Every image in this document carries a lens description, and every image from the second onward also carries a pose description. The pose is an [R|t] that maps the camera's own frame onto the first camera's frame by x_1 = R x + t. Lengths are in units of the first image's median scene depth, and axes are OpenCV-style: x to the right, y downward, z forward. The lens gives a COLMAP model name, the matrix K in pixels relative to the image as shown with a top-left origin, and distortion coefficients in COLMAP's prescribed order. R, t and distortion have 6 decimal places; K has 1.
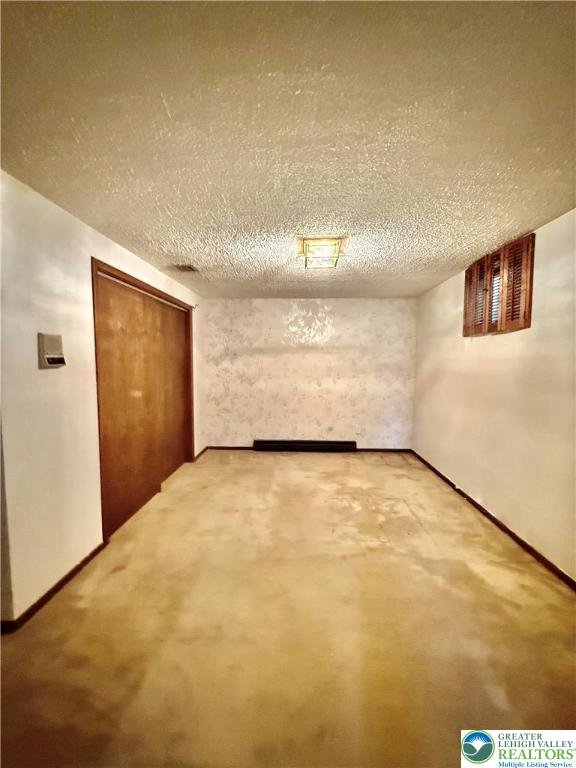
lens RADIAL K [[310.3, 0, 288.3], [0, 310.3, 380.7], [0, 0, 1]] dist [0.000588, 0.000030]
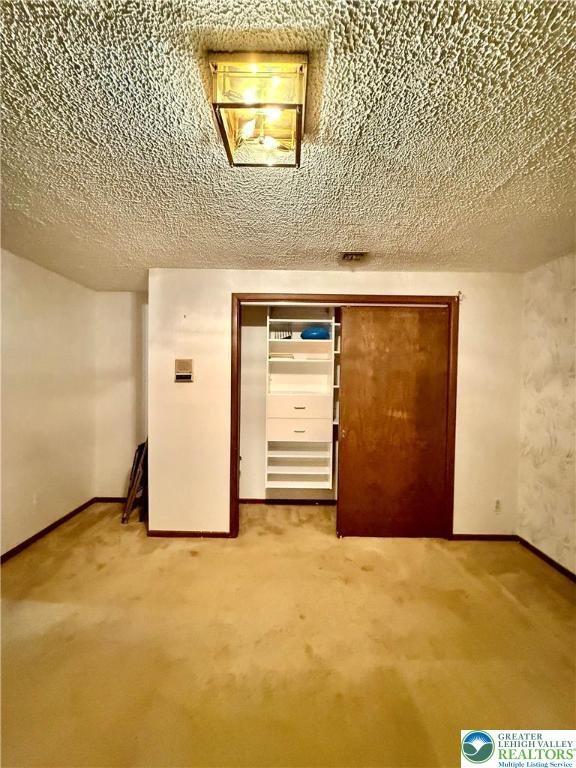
lens RADIAL K [[310.3, 0, 286.1], [0, 310.3, 382.0], [0, 0, 1]] dist [0.000588, 0.000030]
pose [[0.032720, 0.019904, -0.999266, 0.356094], [-0.076808, 0.996895, 0.017341, -0.052664], [0.996509, 0.076184, 0.034147, 0.711463]]
